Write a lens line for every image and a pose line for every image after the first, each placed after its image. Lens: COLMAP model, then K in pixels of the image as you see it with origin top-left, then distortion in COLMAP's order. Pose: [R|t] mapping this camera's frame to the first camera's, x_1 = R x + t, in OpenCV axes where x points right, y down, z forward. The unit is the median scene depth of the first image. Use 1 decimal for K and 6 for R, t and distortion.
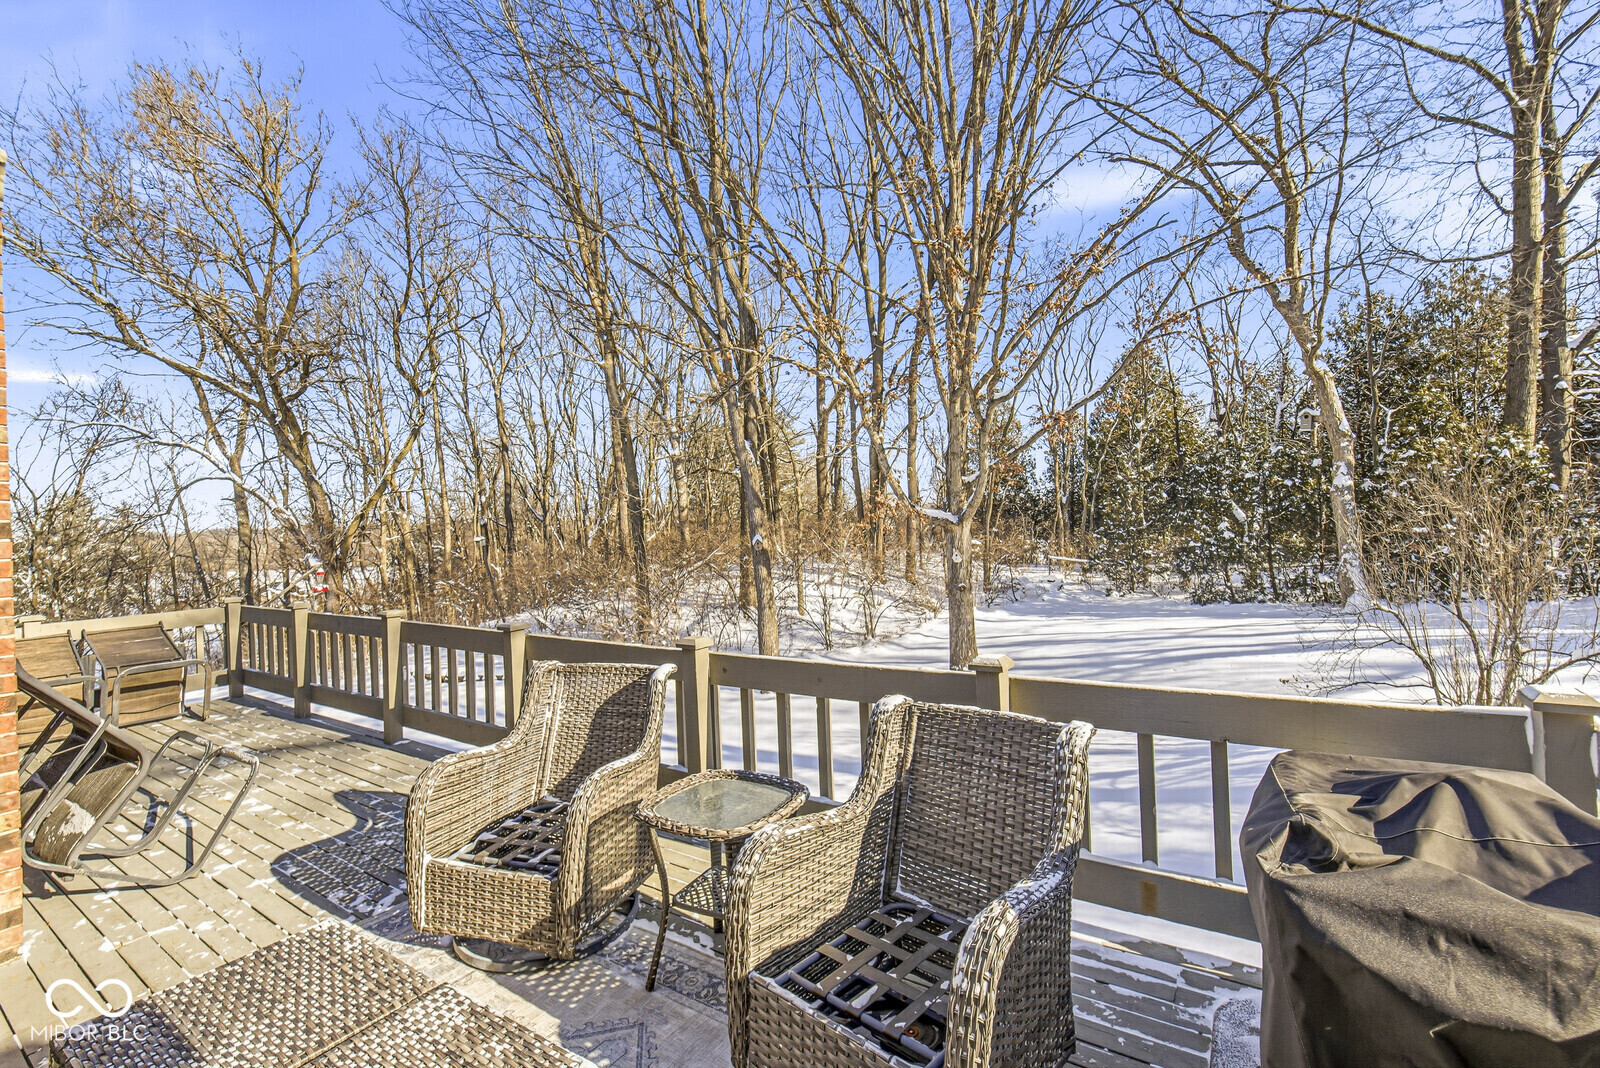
lens RADIAL K [[681.6, 0, 795.9], [0, 681.6, 512.6], [0, 0, 1]] dist [-0.001086, -0.000030]
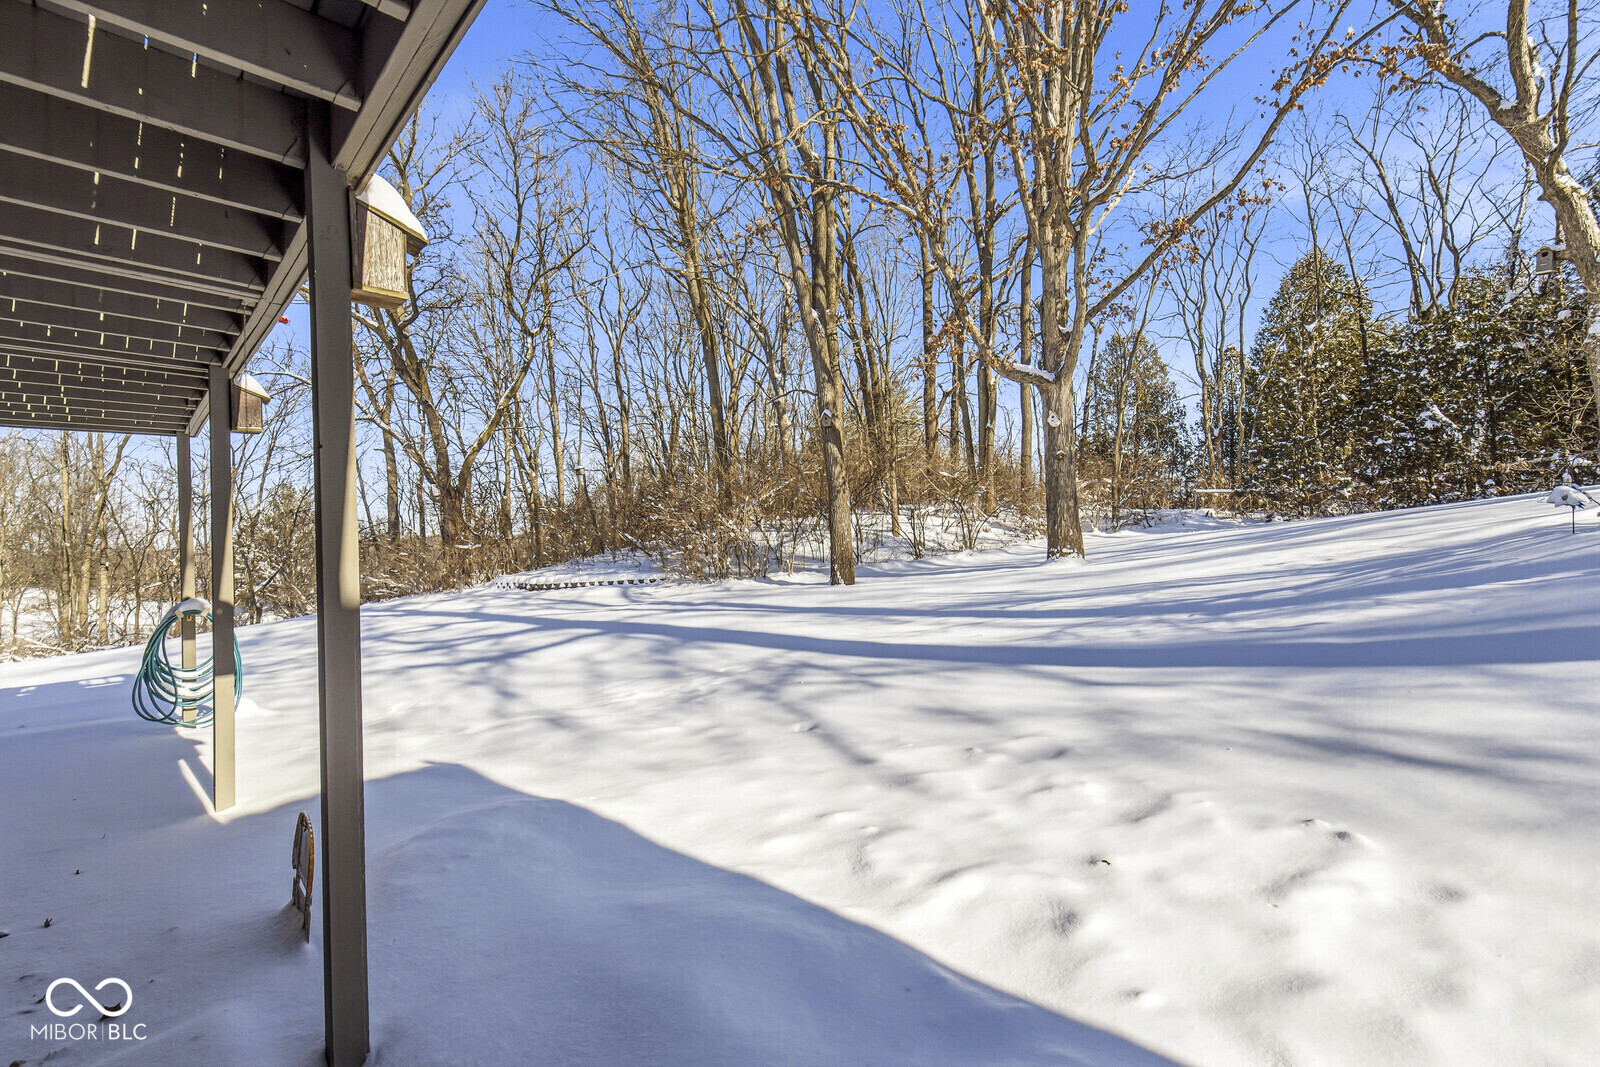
lens RADIAL K [[681.6, 0, 795.9], [0, 681.6, 512.1], [0, 0, 1]] dist [-0.001086, -0.000030]
pose [[0.980326, -0.007946, -0.197227, 0.054030], [0.006527, 0.999948, -0.007848, 0.114160], [0.197279, 0.006406, 0.980326, 0.063885]]
